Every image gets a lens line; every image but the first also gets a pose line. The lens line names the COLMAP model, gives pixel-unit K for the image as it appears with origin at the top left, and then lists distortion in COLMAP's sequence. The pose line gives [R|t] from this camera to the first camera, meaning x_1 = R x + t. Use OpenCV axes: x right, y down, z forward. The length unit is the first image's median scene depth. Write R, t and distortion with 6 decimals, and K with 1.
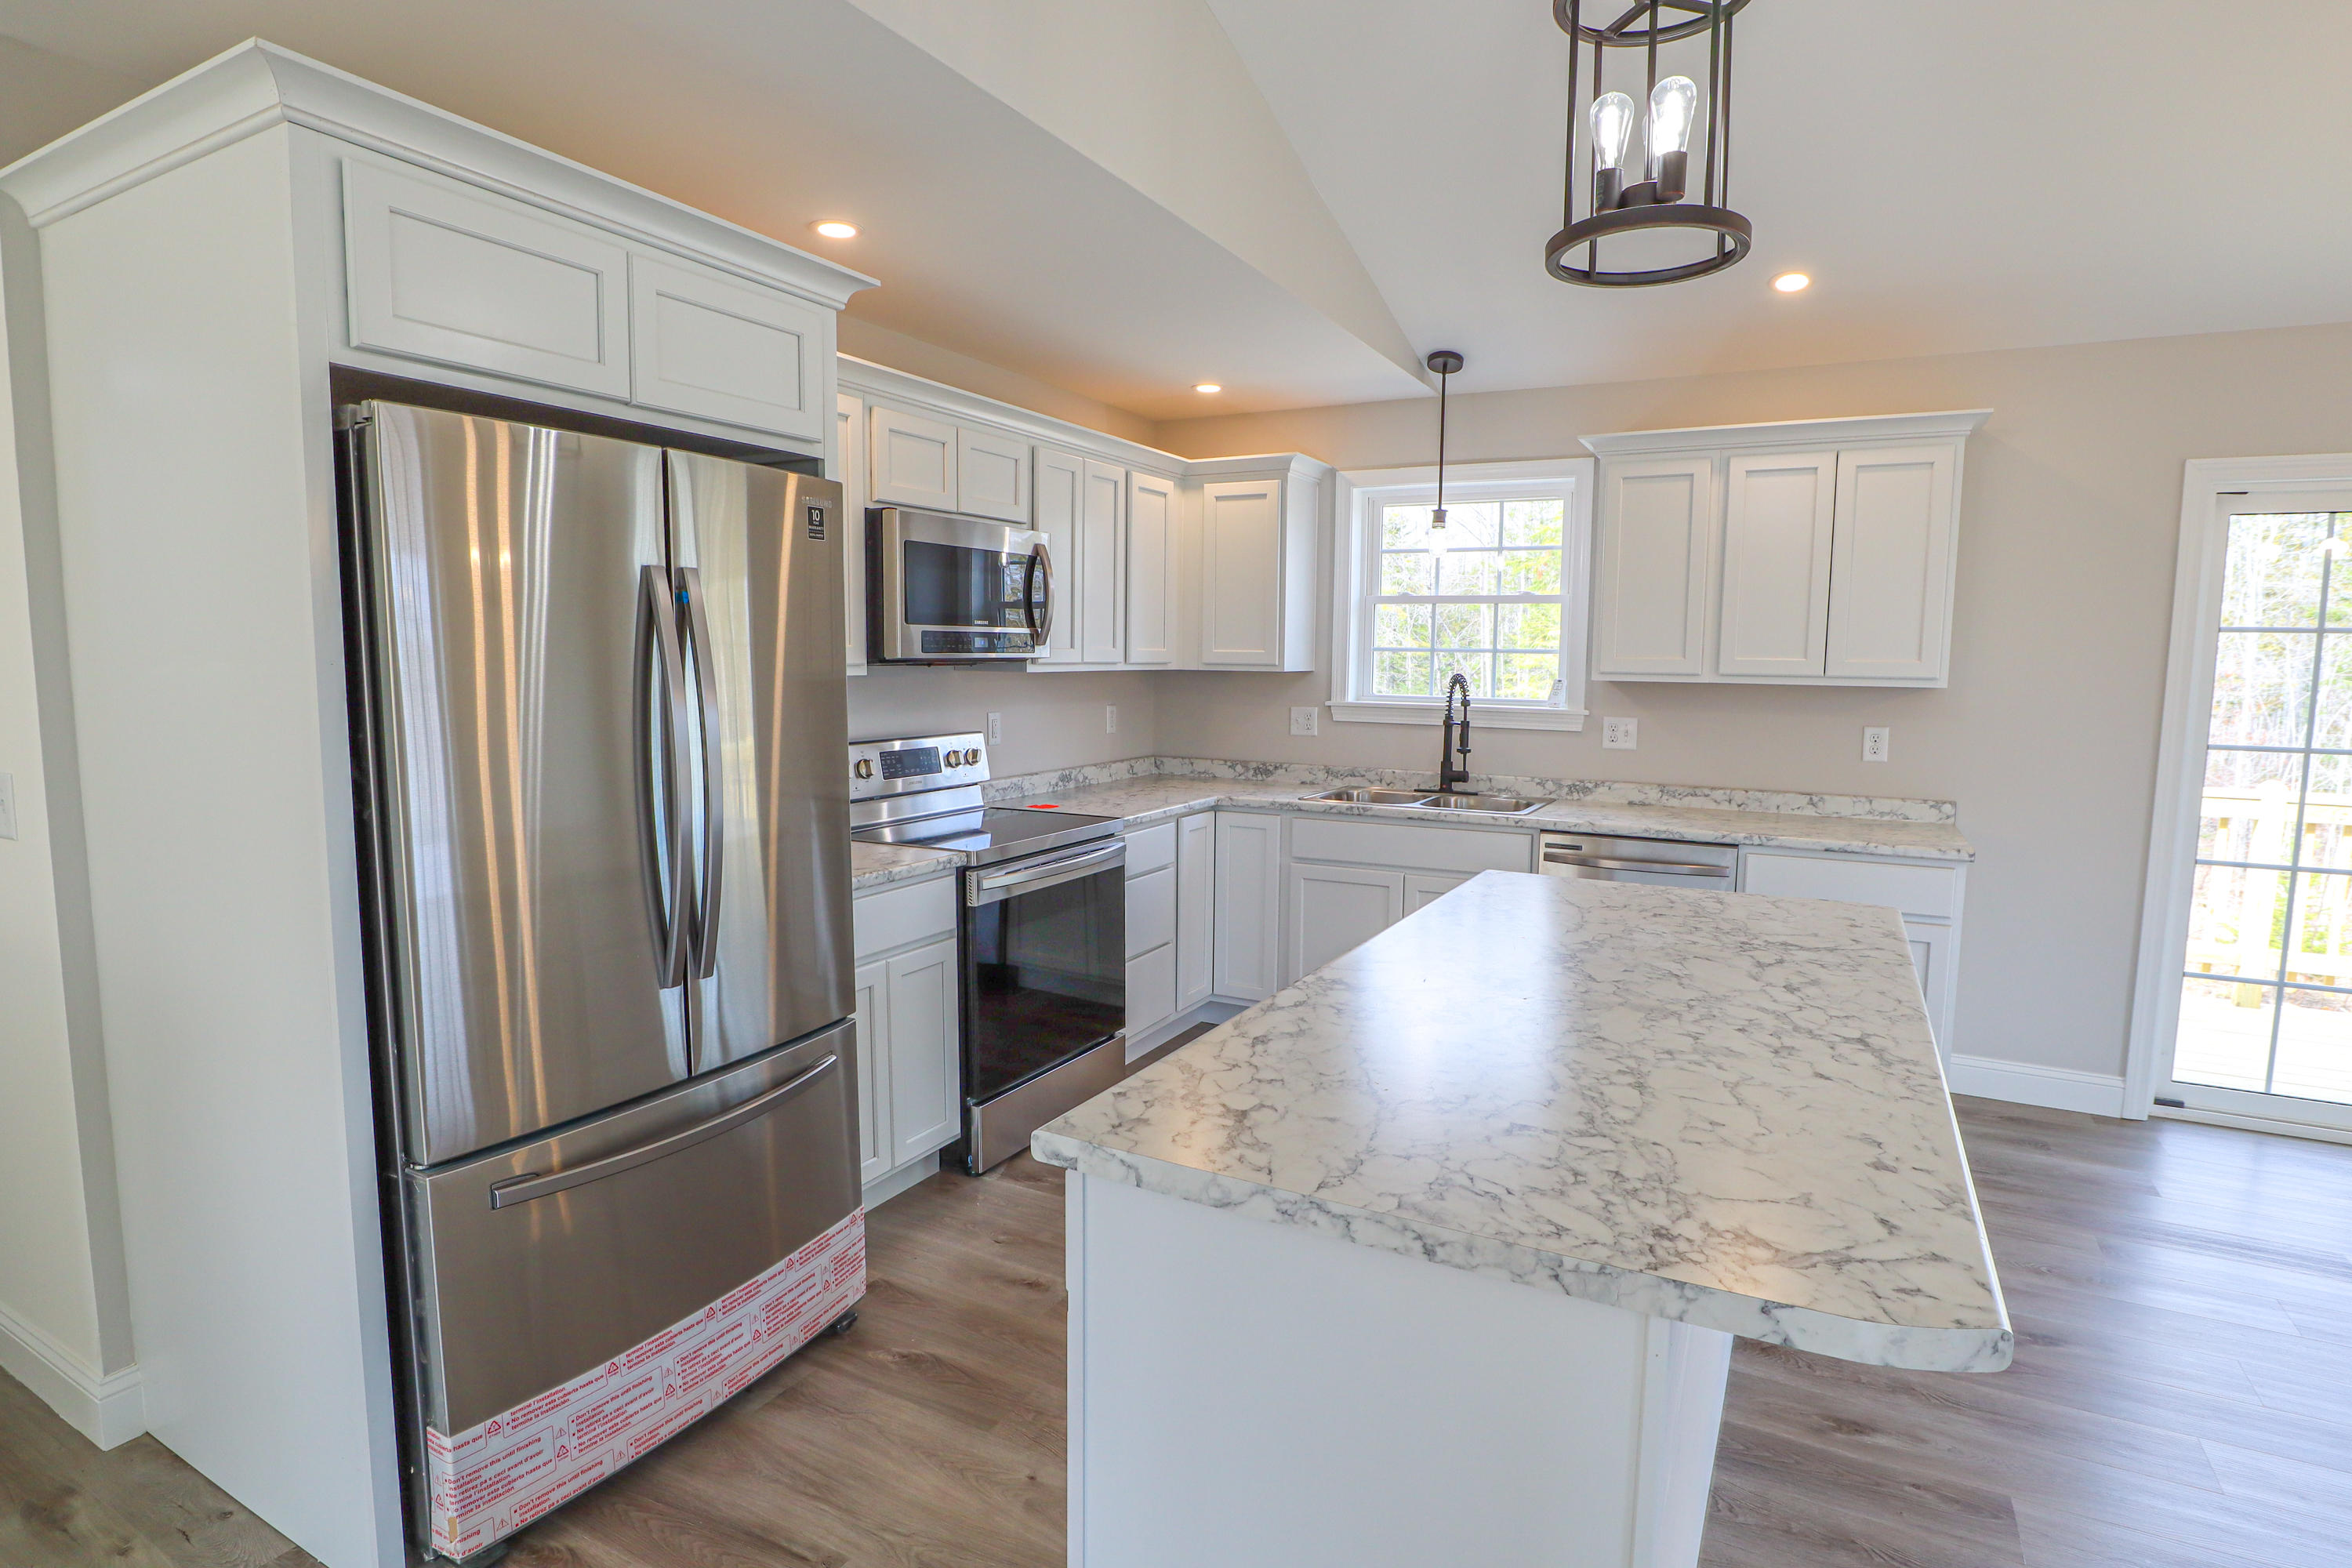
lens RADIAL K [[1209.5, 0, 1169.9], [0, 1209.5, 789.1], [0, 0, 1]] dist [-0.055421, 0.019846]
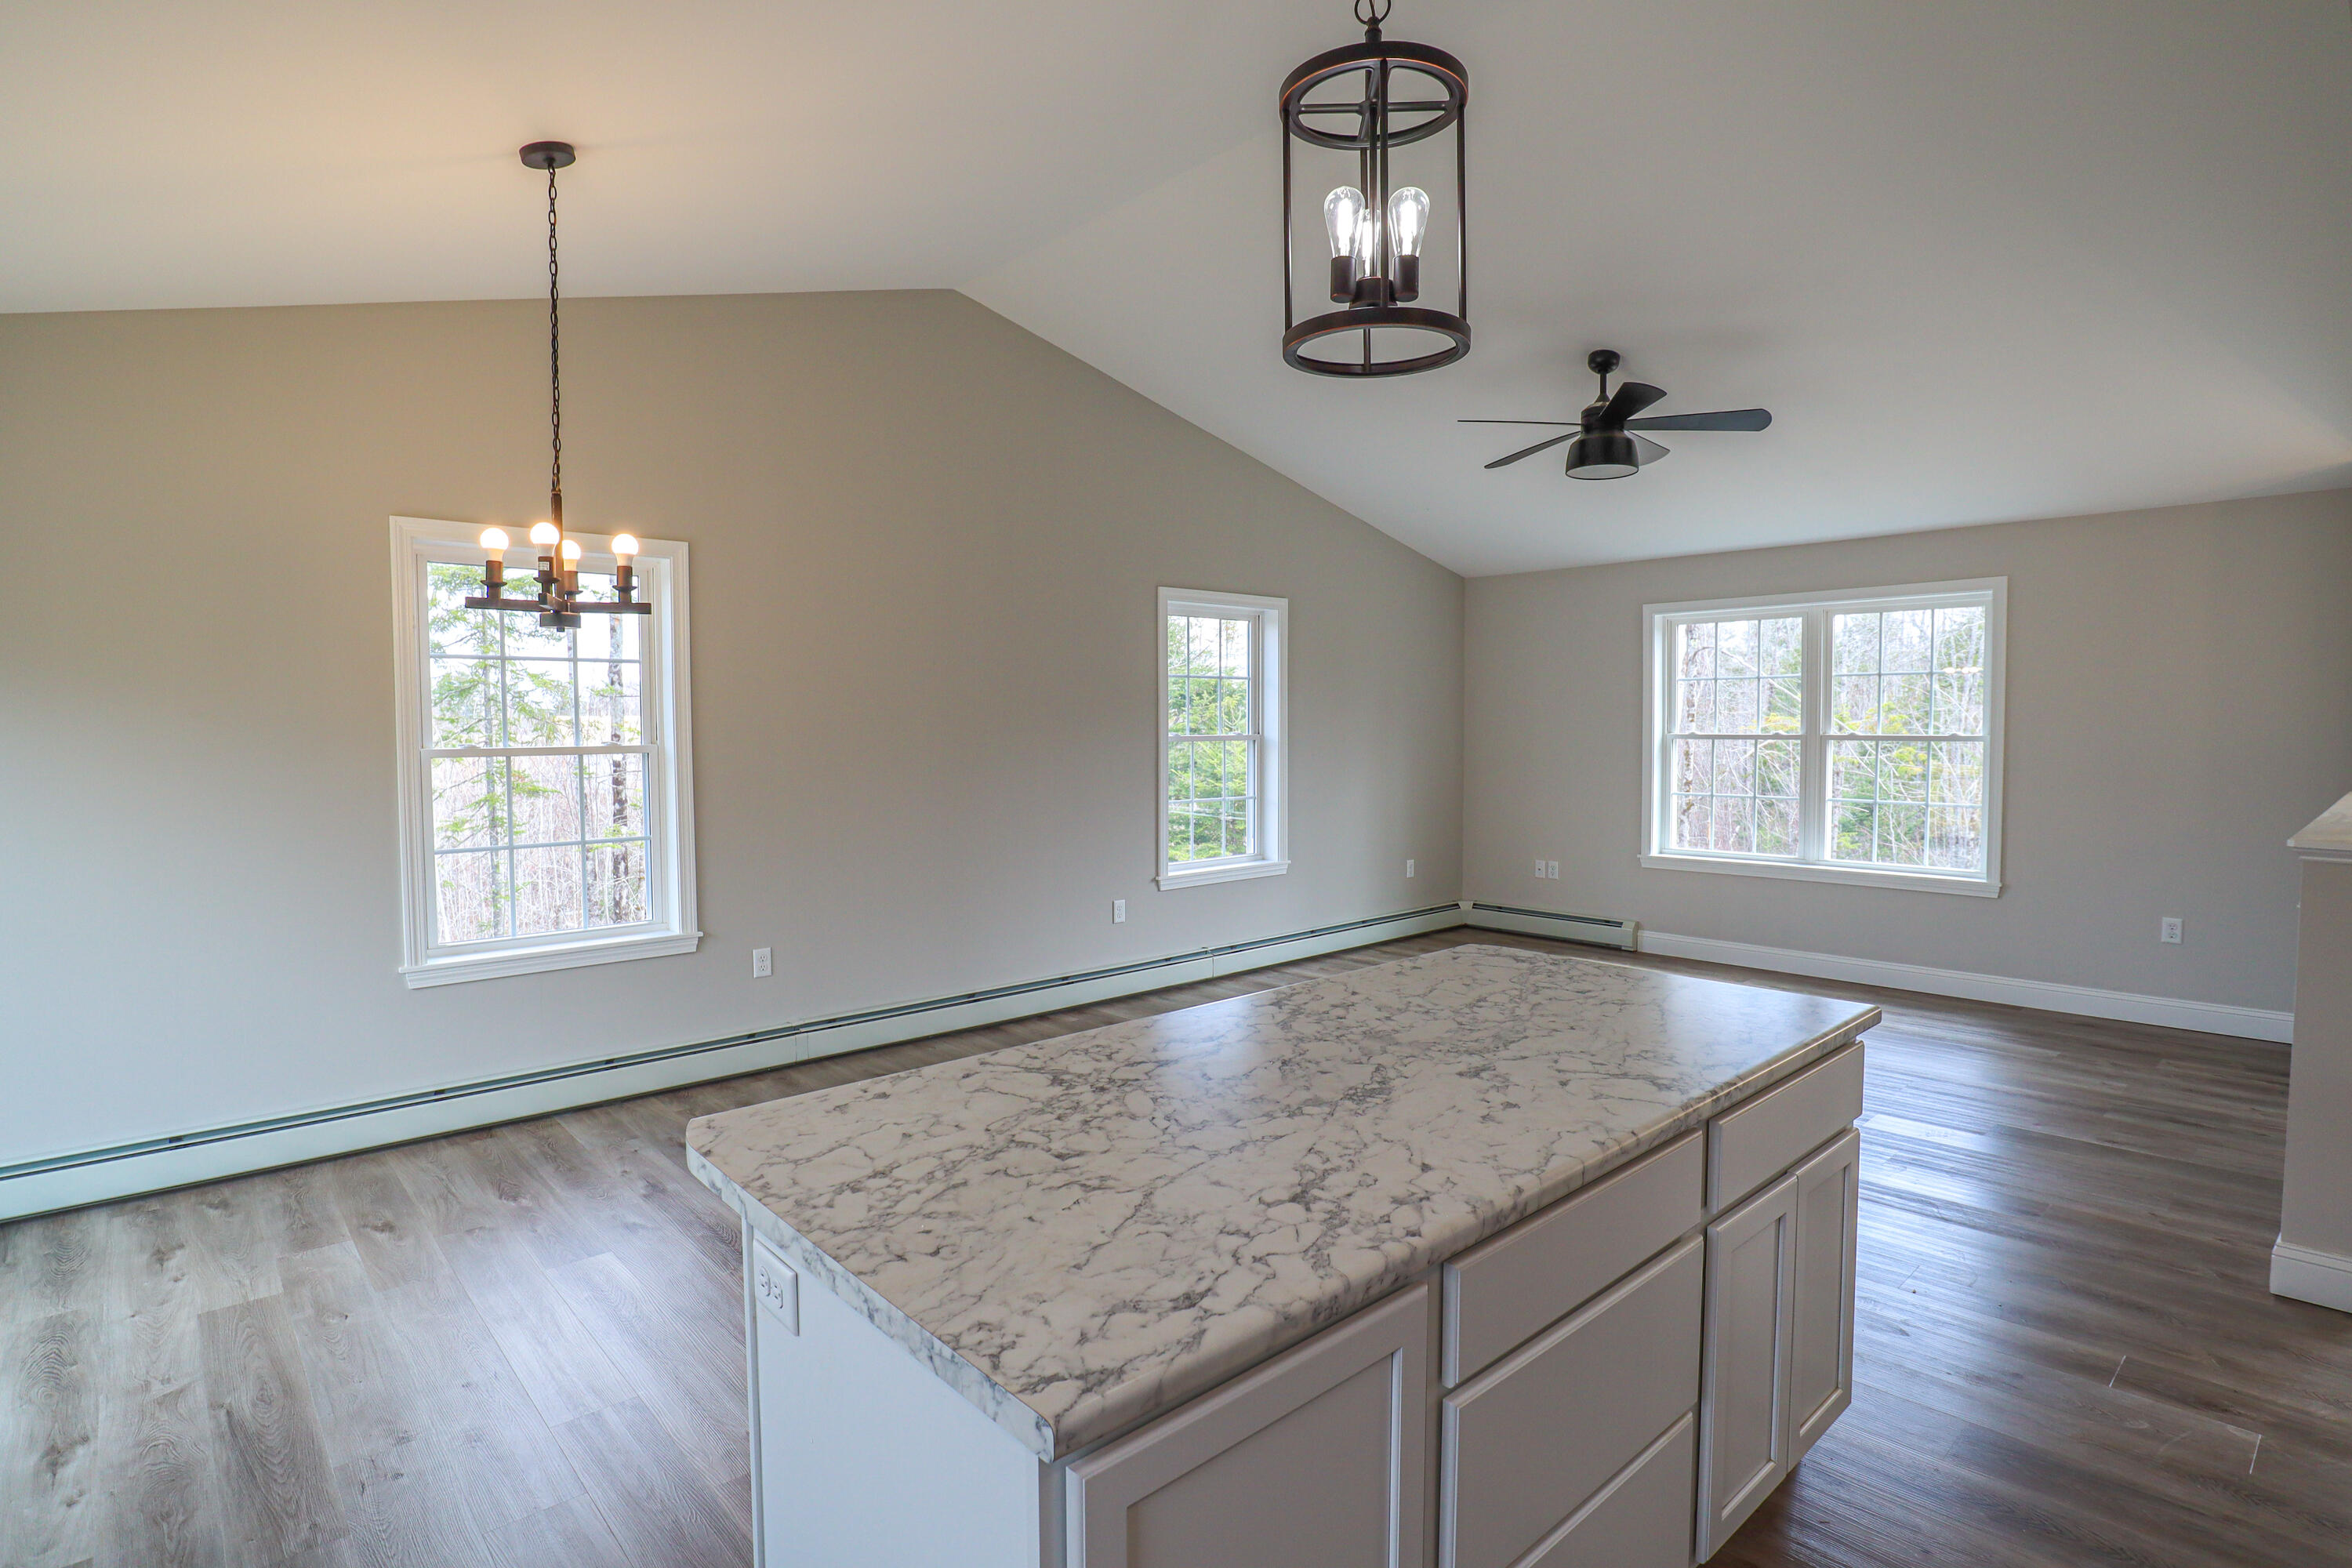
lens RADIAL K [[1172.2, 0, 1181.4], [0, 1172.2, 771.7], [0, 0, 1]] dist [-0.049879, 0.015533]
pose [[-0.945321, -0.021129, 0.325458, 0.096654], [0.031443, 0.987347, 0.155427, -0.109906], [-0.324623, 0.157162, -0.932695, 0.914819]]
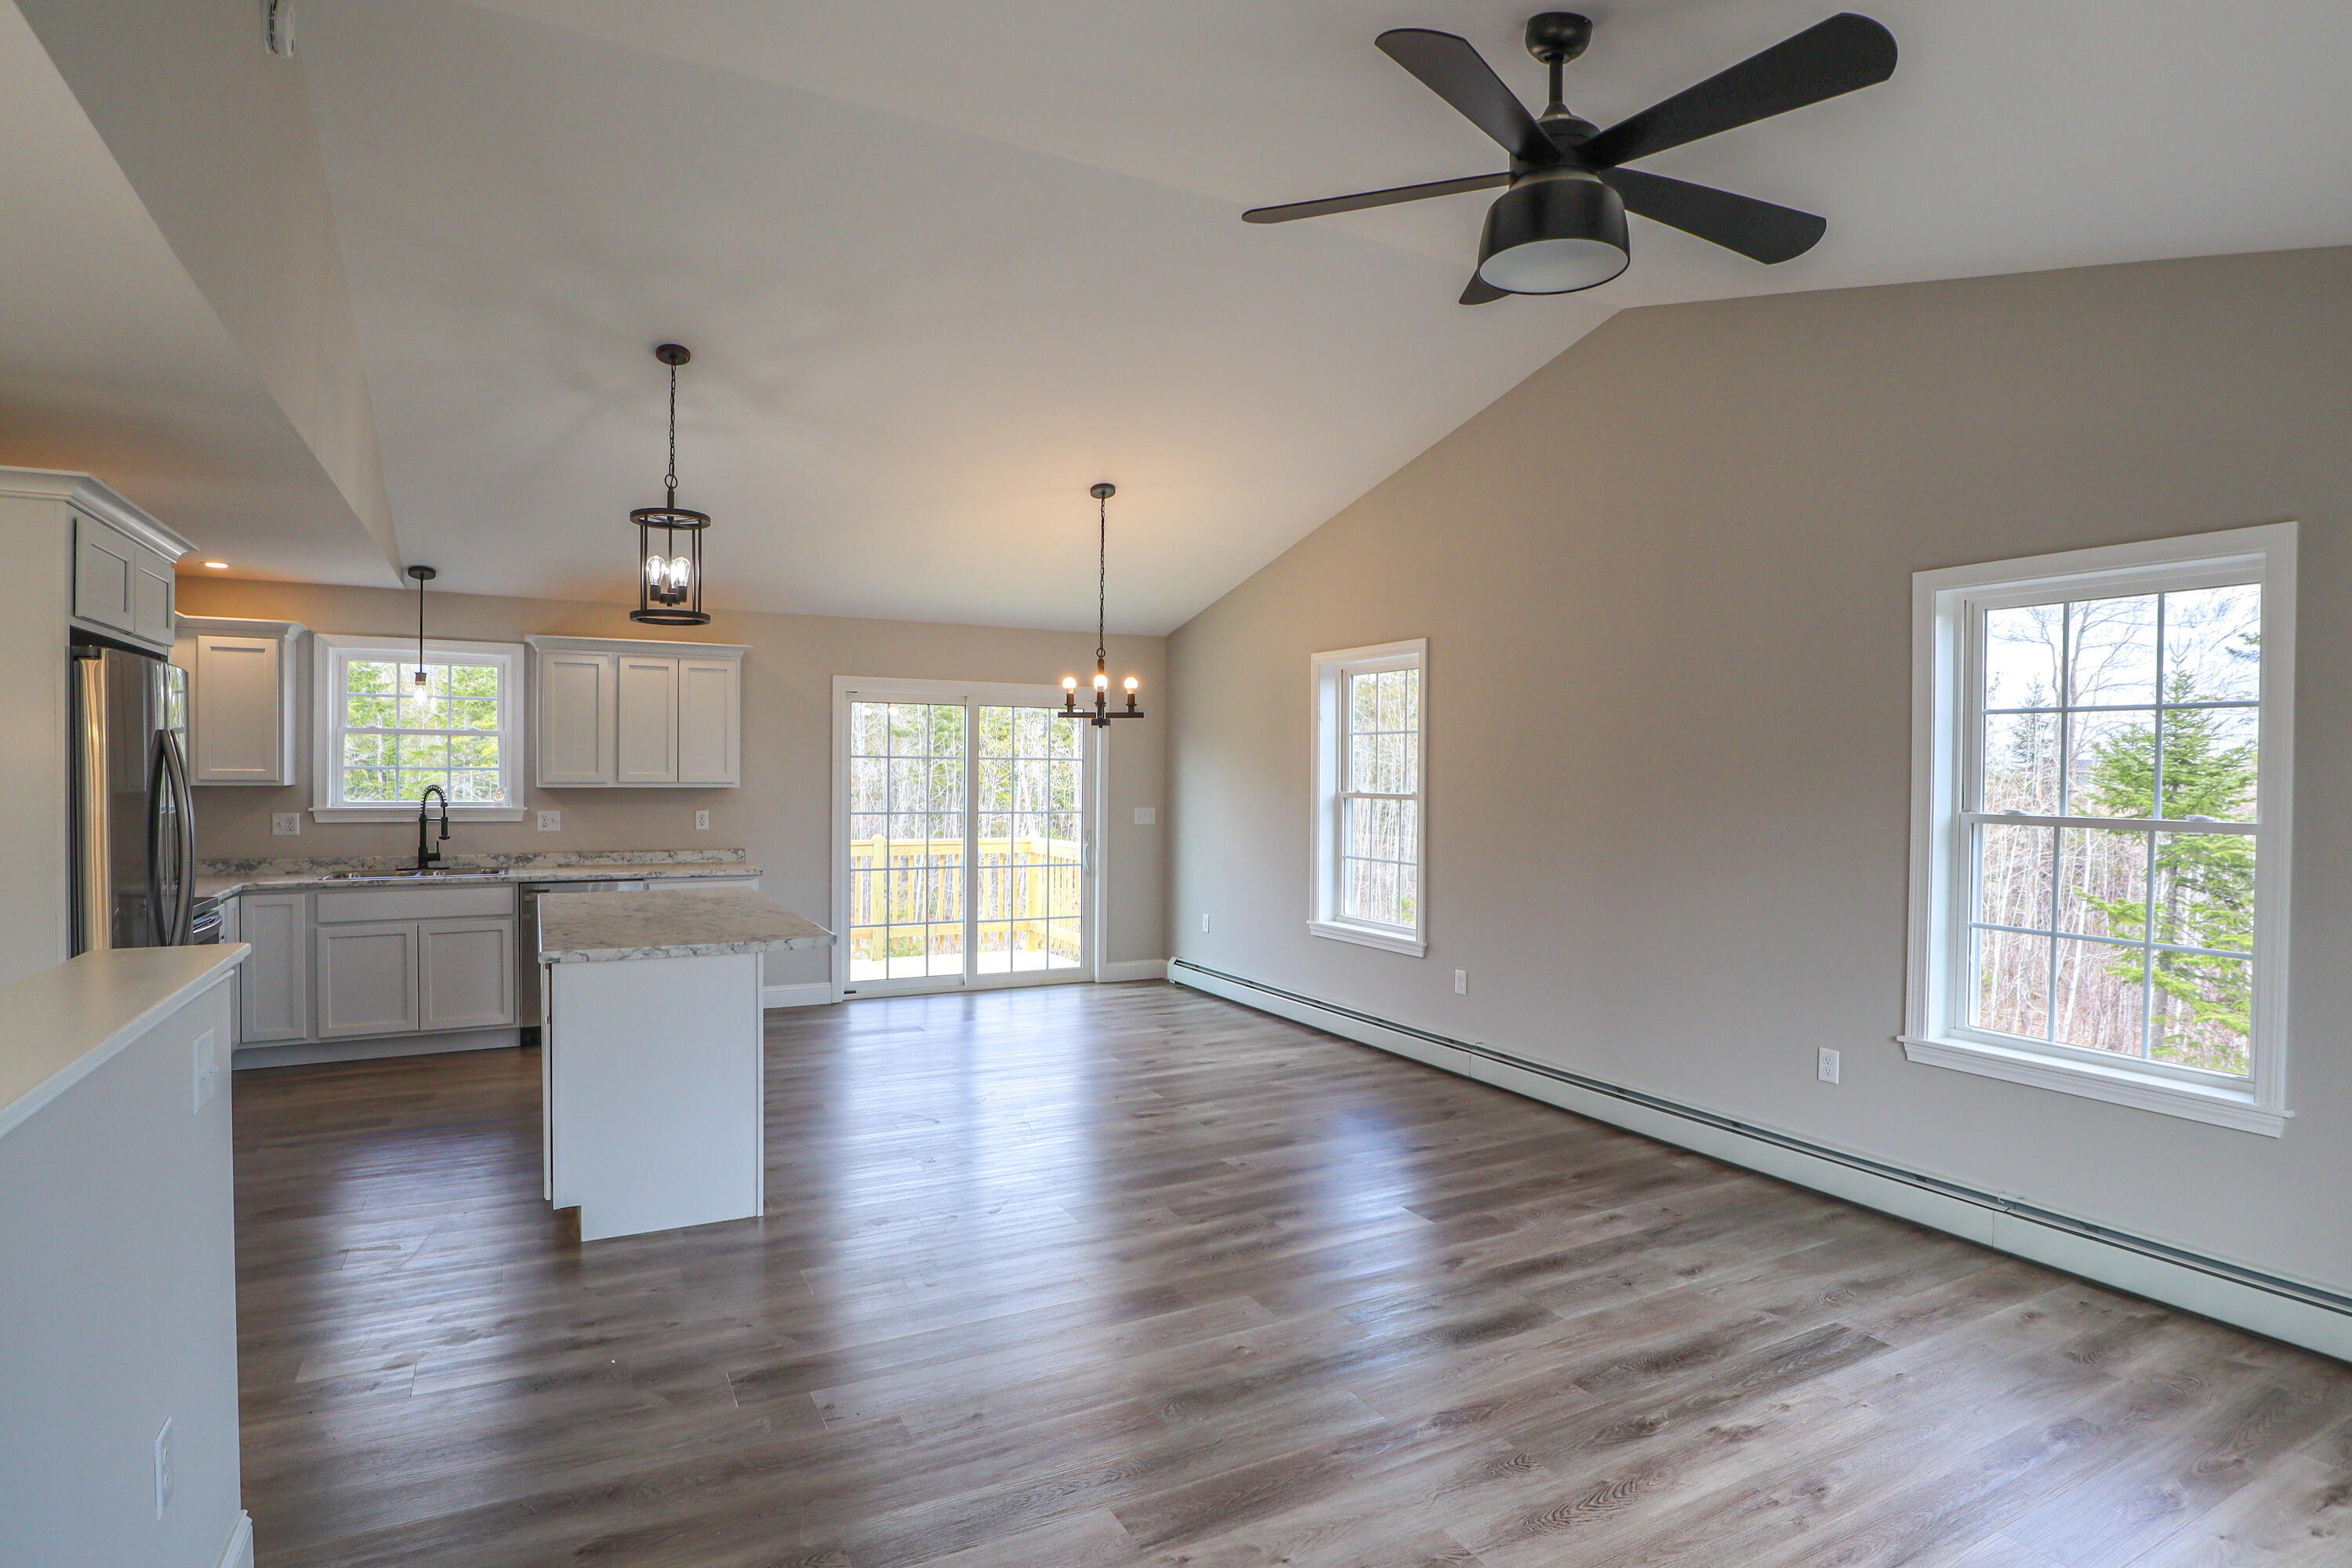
lens RADIAL K [[1219.9, 0, 1180.3], [0, 1219.9, 786.8], [0, 0, 1]] dist [-0.049628, 0.019508]
pose [[0.540303, -0.016044, 0.841318, -0.532340], [0.091086, 0.995059, -0.039521, 0.048627], [-0.836526, 0.097986, 0.539094, -0.568983]]
